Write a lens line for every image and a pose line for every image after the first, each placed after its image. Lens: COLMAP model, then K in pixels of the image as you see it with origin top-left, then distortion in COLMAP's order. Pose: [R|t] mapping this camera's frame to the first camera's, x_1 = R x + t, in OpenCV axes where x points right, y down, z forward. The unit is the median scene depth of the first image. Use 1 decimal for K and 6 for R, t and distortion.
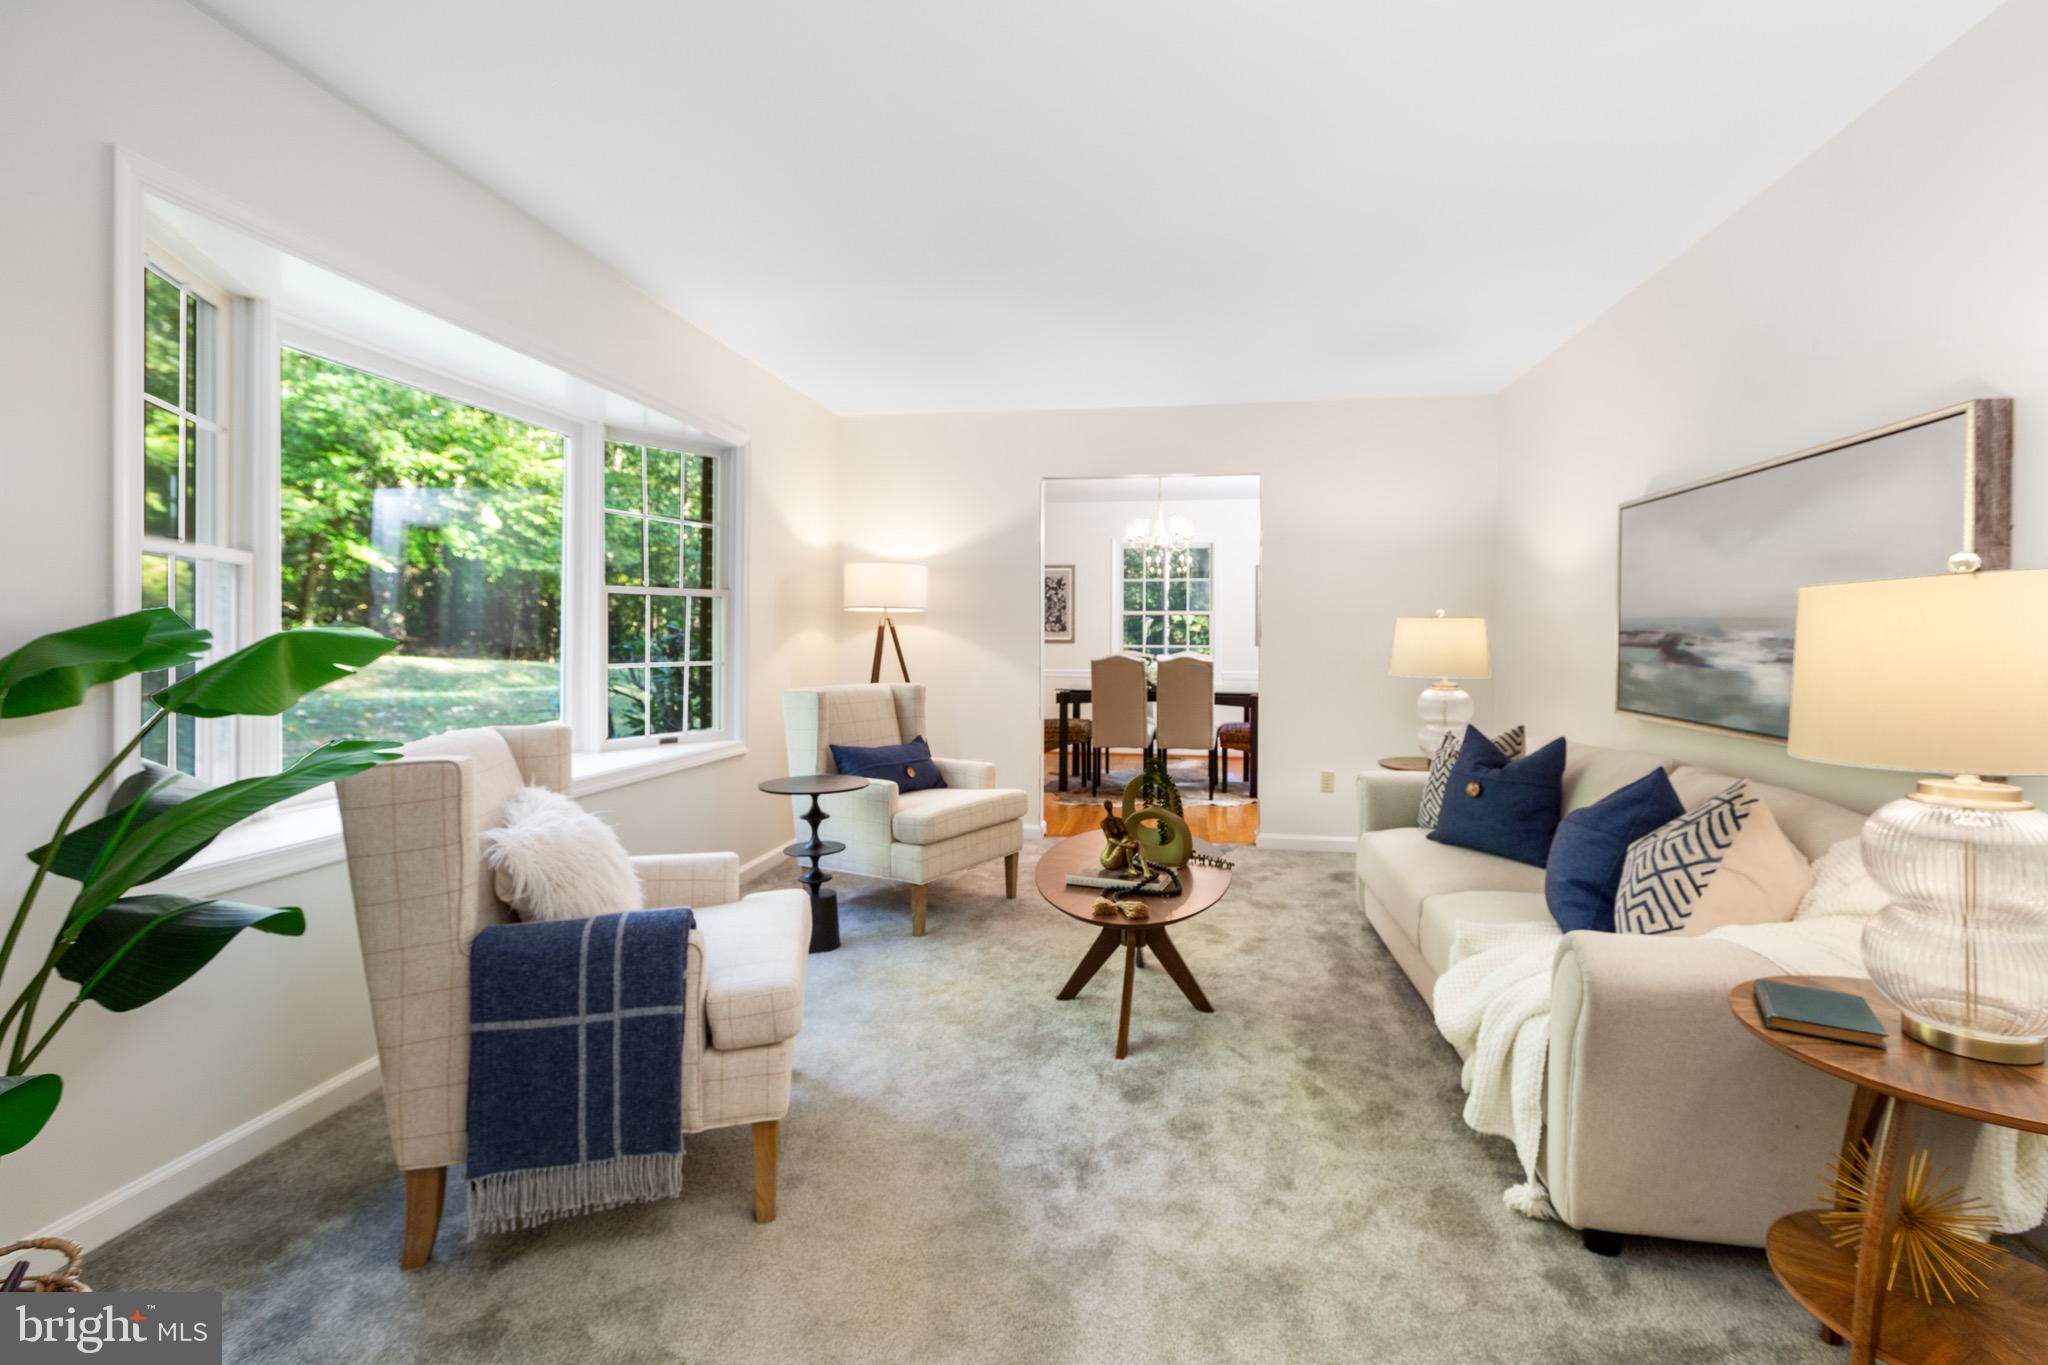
lens RADIAL K [[906.8, 0, 1032.0], [0, 906.8, 635.5], [0, 0, 1]] dist [-0.004140, 0.000875]
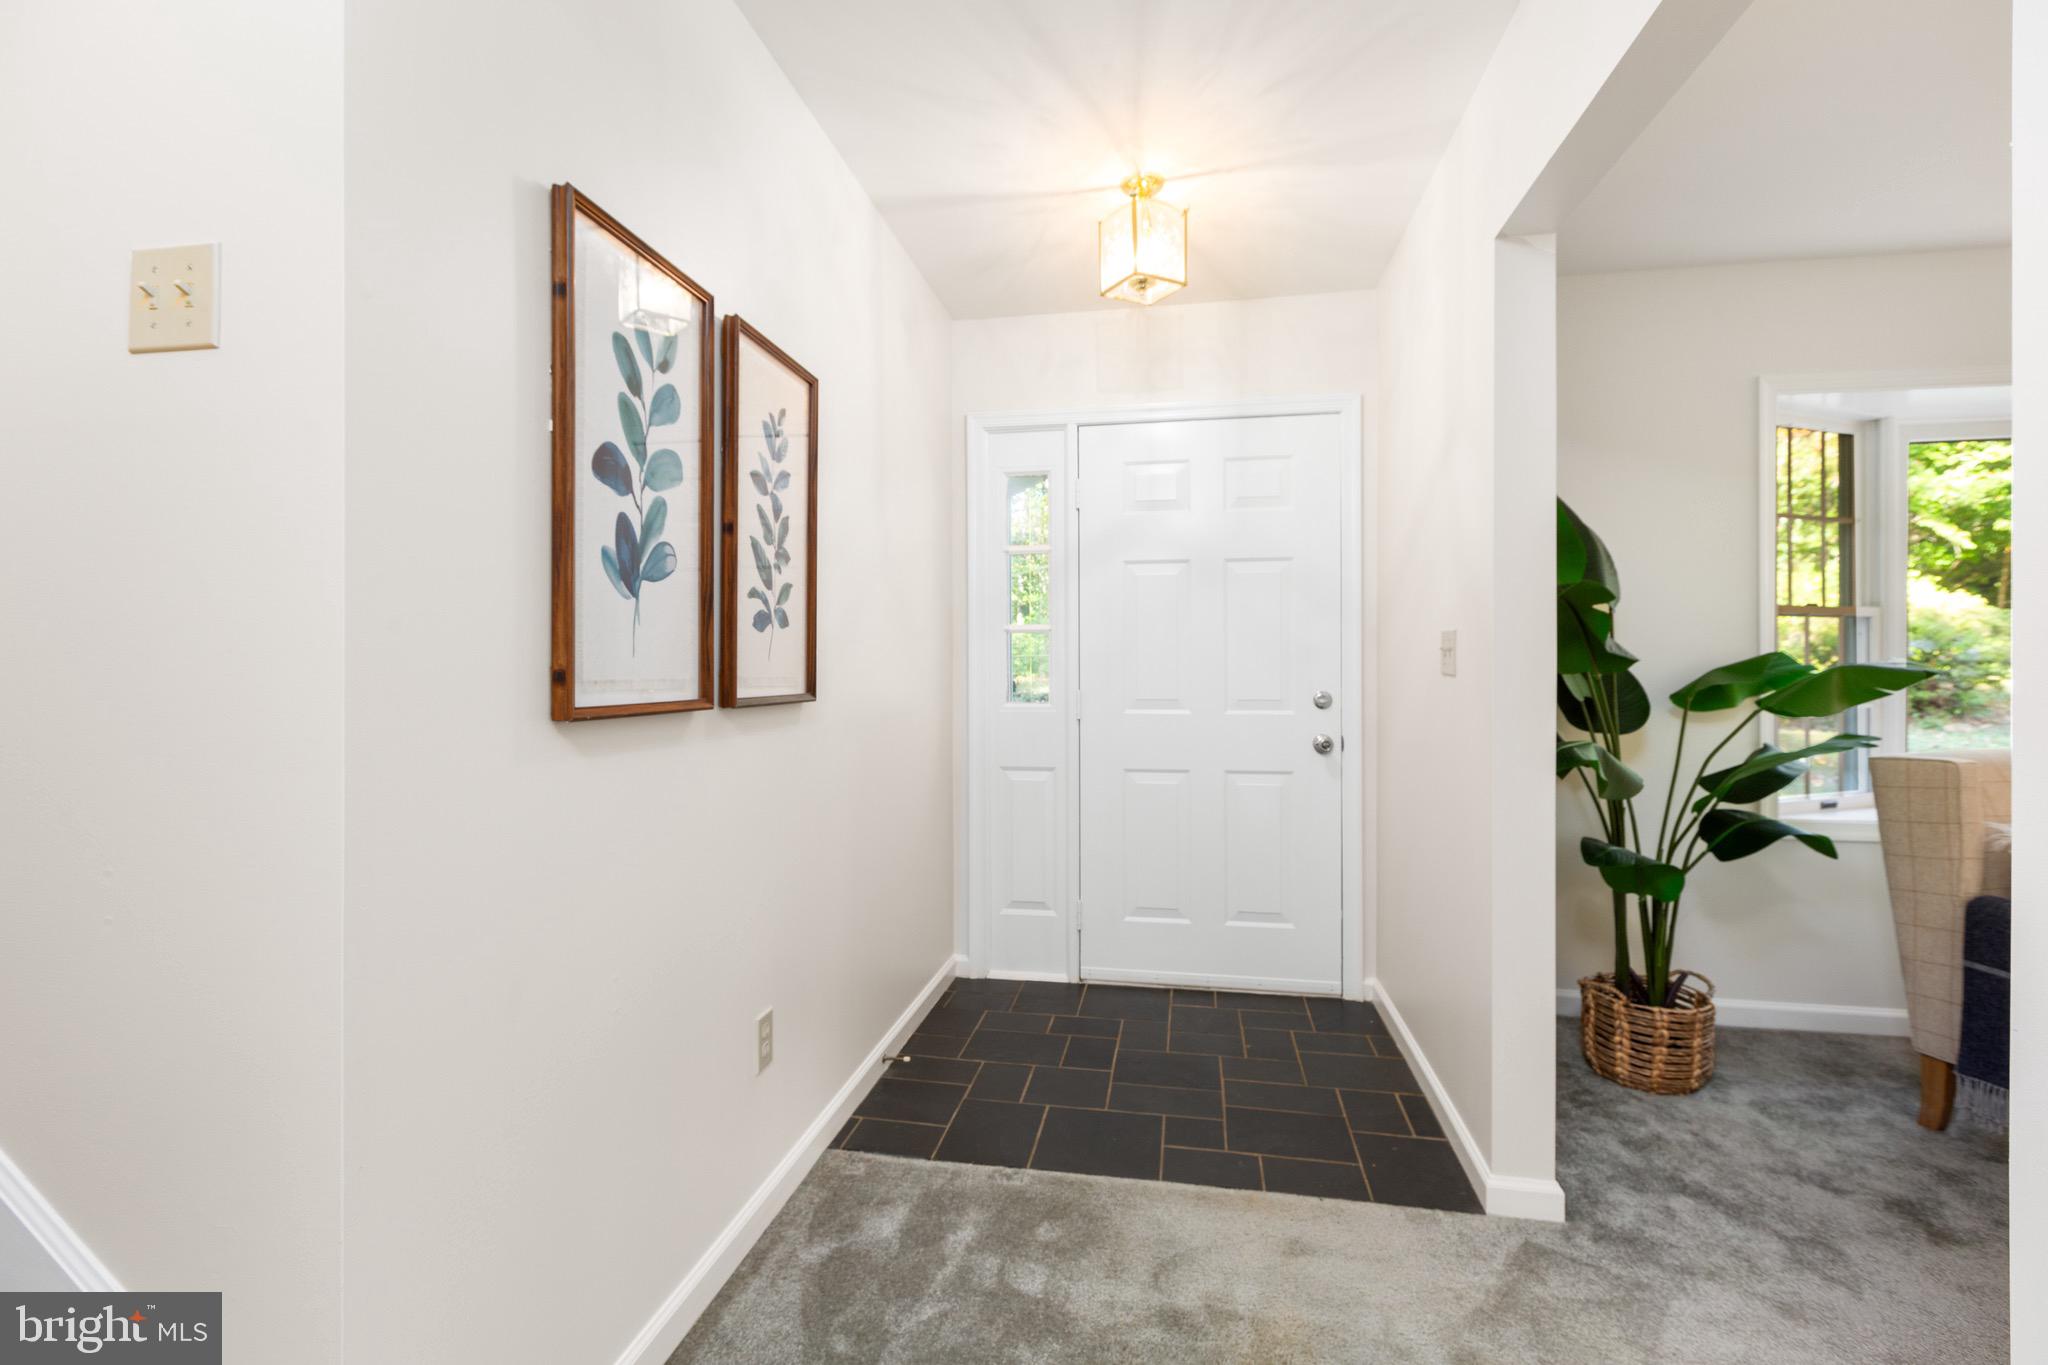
lens RADIAL K [[906.8, 0, 1016.7], [0, 906.8, 670.6], [0, 0, 1]] dist [-0.004140, 0.000875]
pose [[-0.038773, -0.001362, -0.999247, 0.748852], [0.002878, 0.999995, -0.001475, 0.002498], [0.999244, -0.002933, -0.038769, -0.331247]]
